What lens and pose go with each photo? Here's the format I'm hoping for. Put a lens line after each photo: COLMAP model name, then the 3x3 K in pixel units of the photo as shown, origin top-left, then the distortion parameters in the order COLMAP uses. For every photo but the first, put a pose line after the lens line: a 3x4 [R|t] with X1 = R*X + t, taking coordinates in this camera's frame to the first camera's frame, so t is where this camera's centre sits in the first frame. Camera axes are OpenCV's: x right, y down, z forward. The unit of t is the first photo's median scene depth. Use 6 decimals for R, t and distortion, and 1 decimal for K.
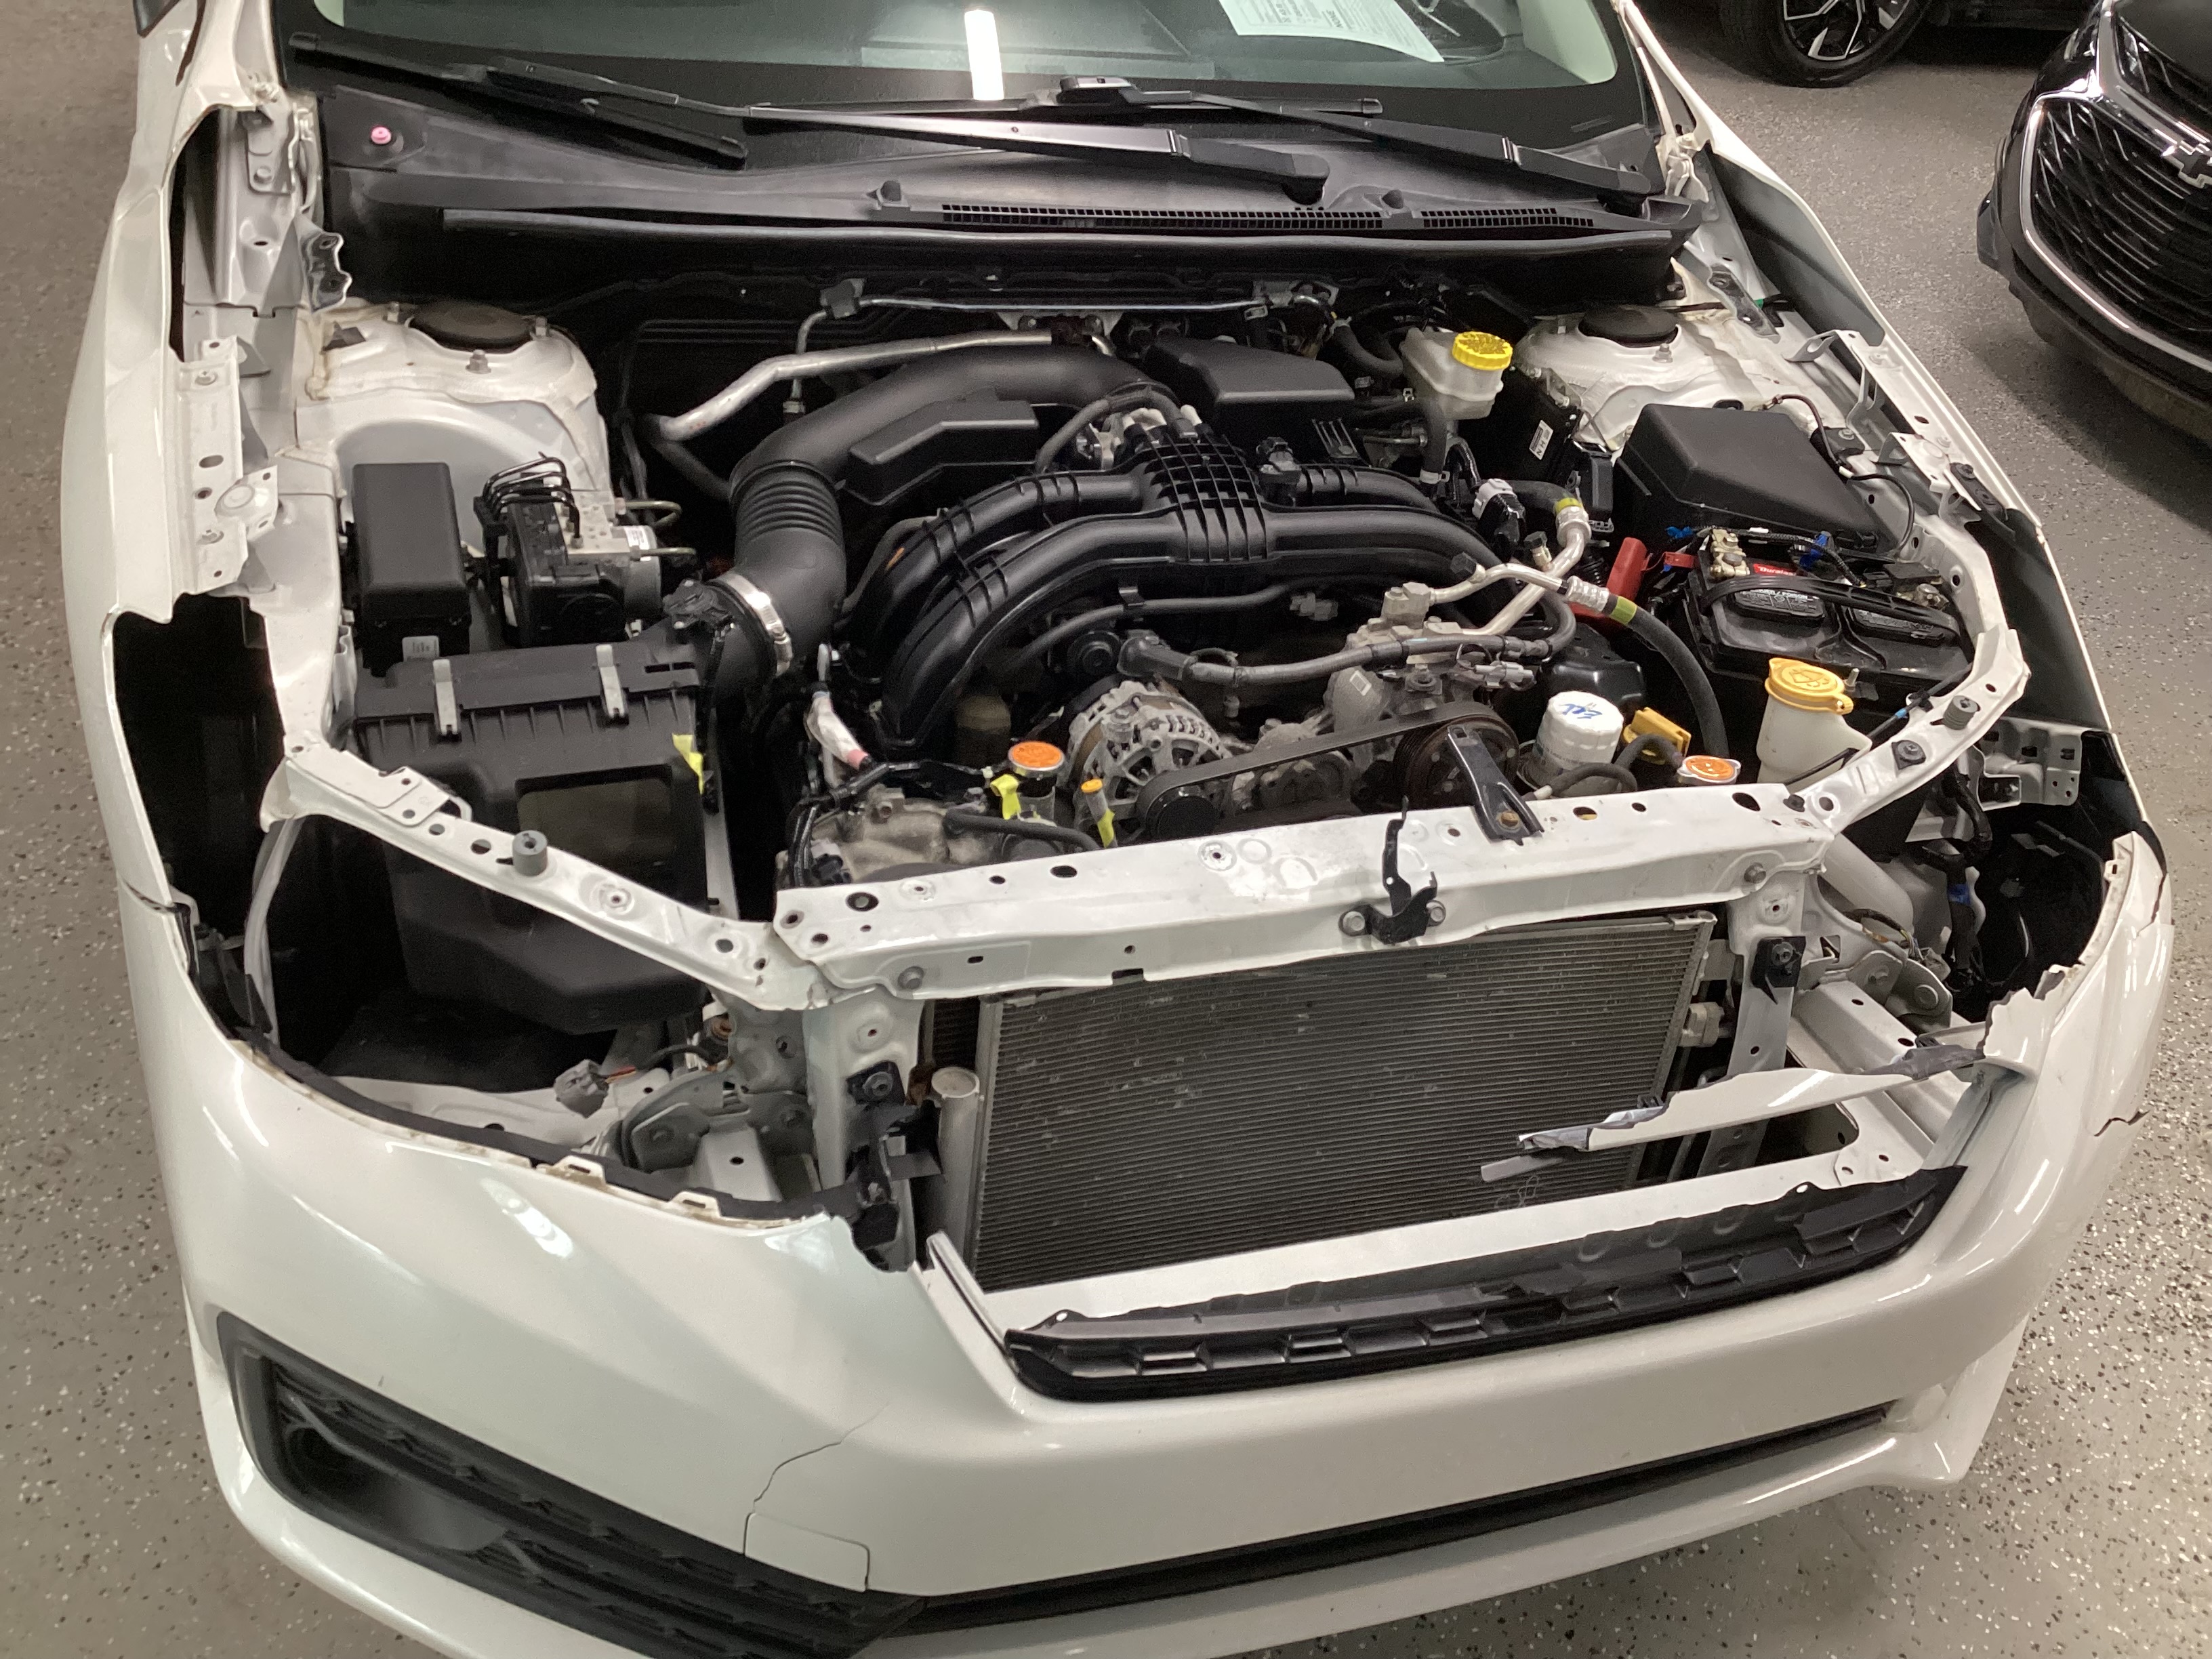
lens RADIAL K [[1931.9, 0, 1106.0], [0, 1931.9, 829.5], [0, 0, 1]] dist [0.098458, -0.152839]
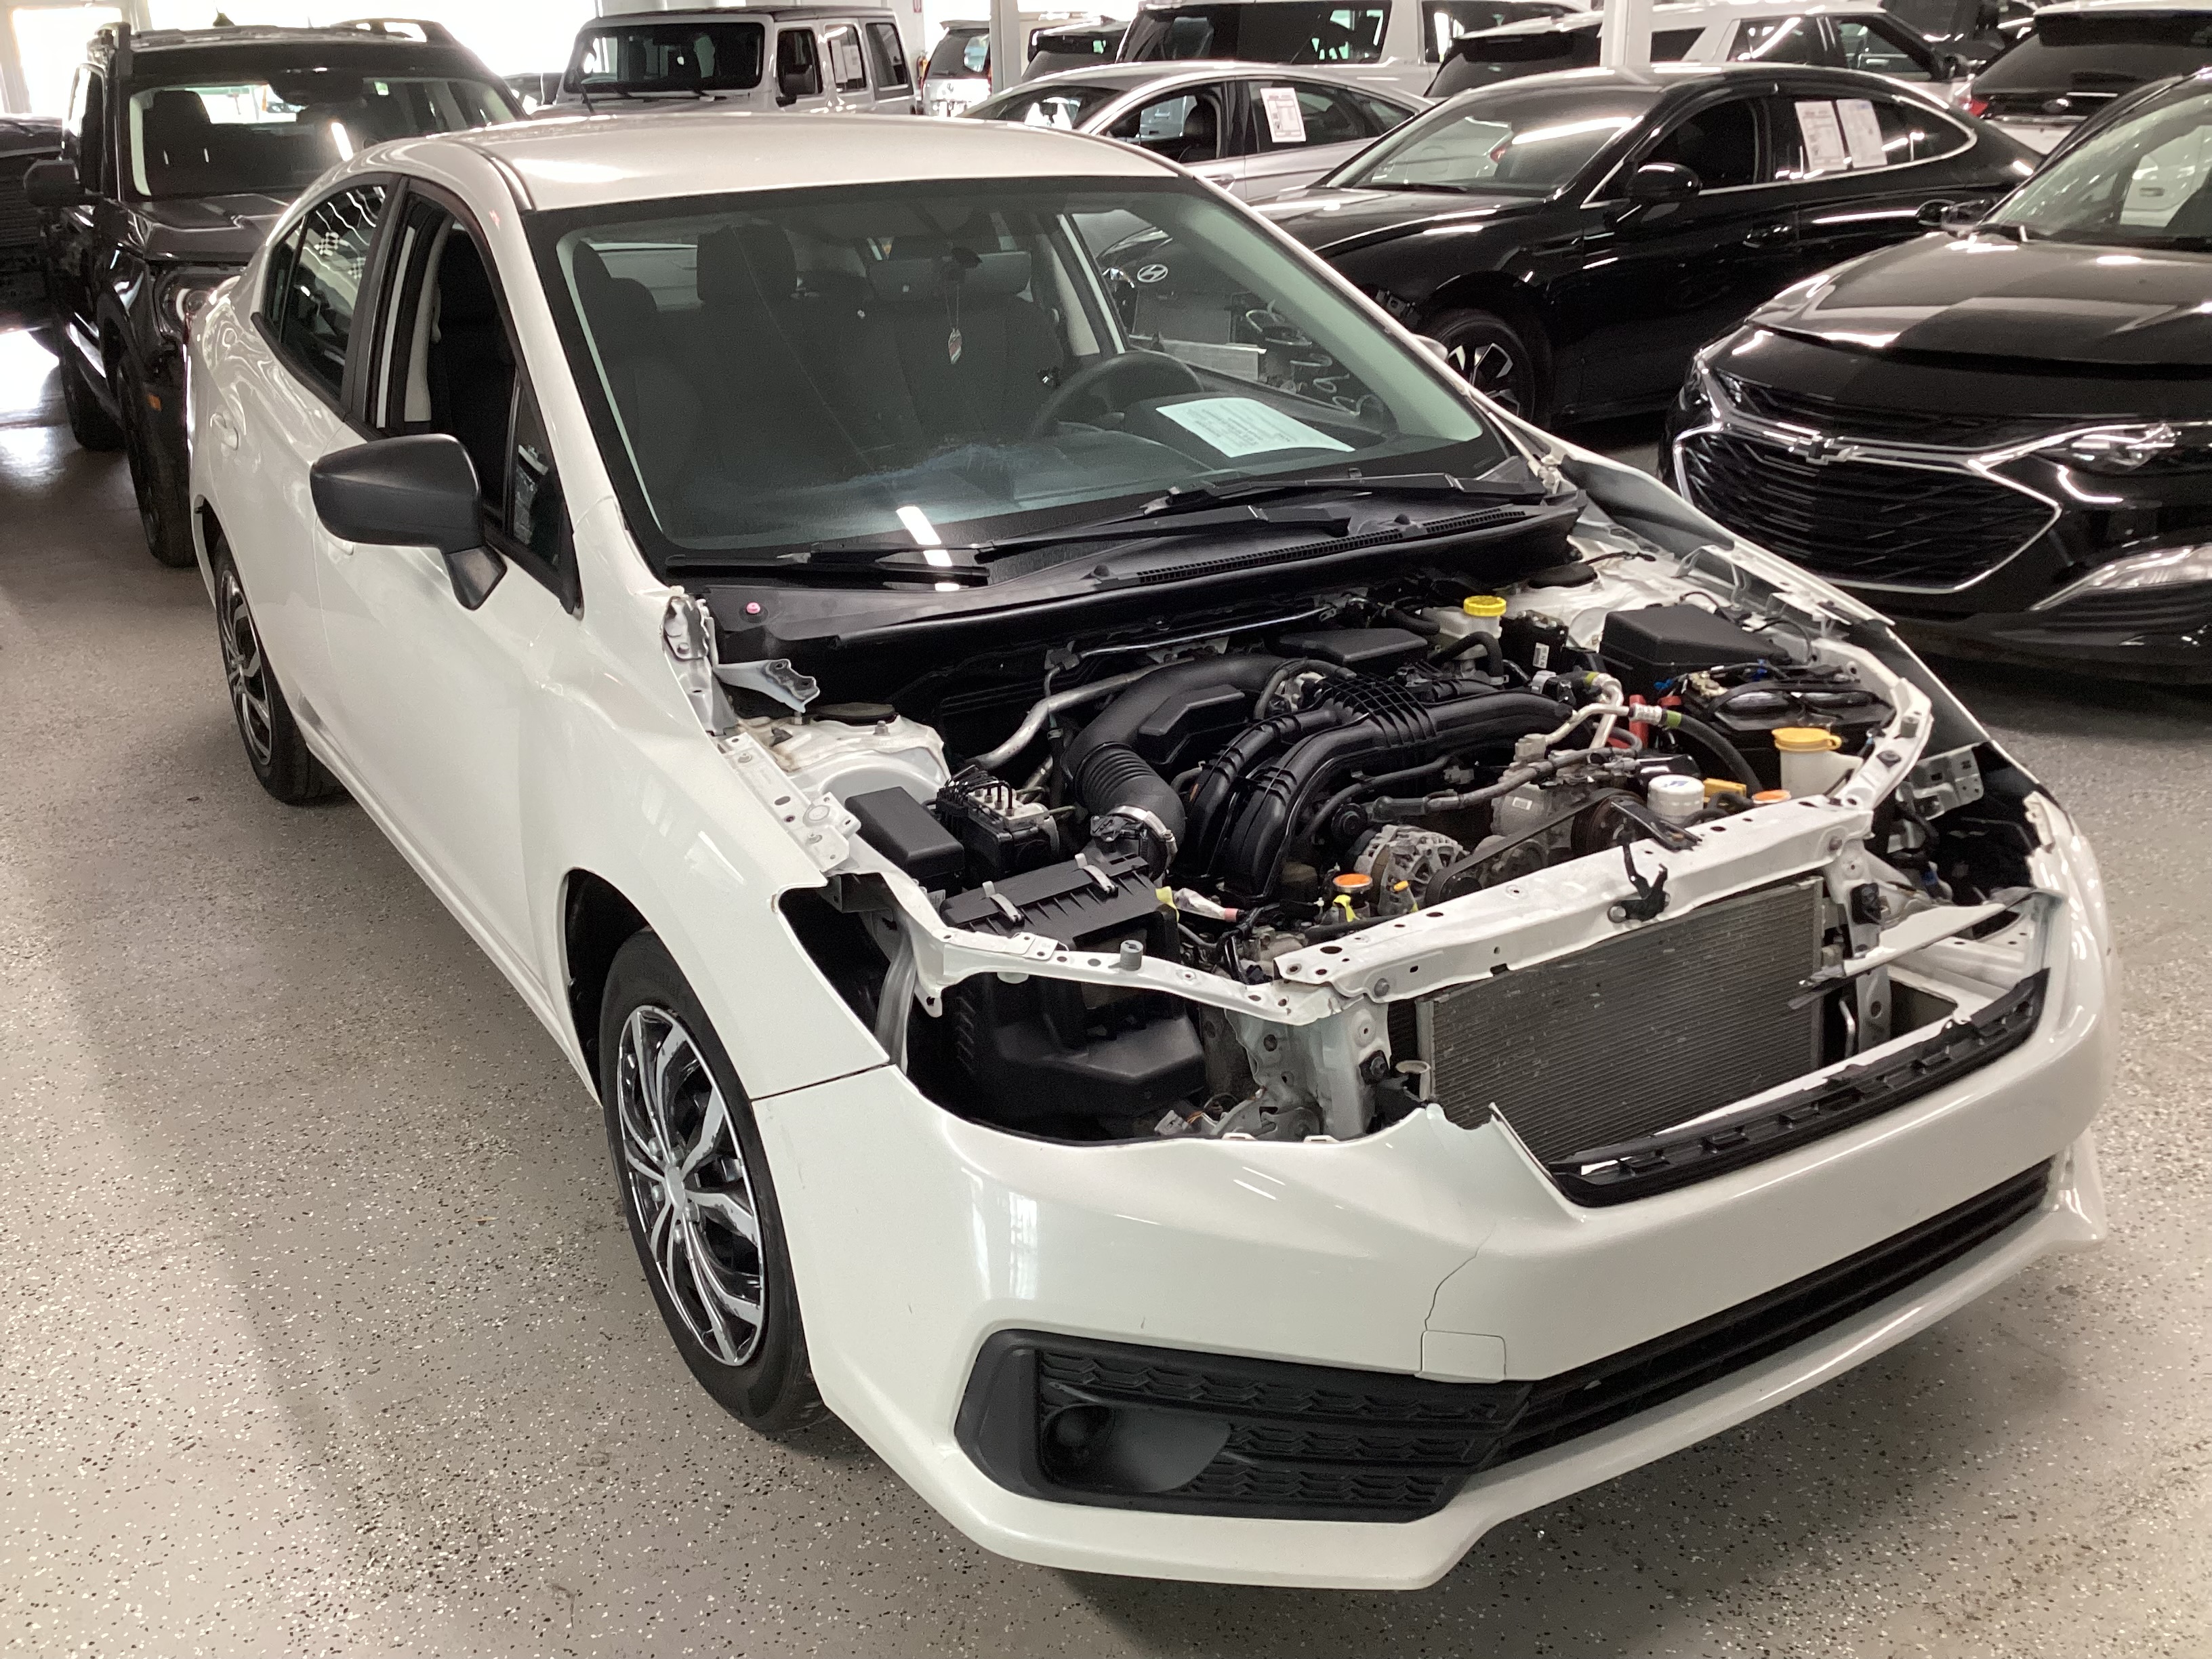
lens RADIAL K [[1931.9, 0, 1106.0], [0, 1931.9, 829.5], [0, 0, 1]] dist [0.098458, -0.152839]
pose [[0.959678, -0.227098, 0.165664, -0.407122], [0.262656, 0.934403, -0.240629, 0.207177], [-0.100150, 0.274439, 0.956375, -0.335191]]
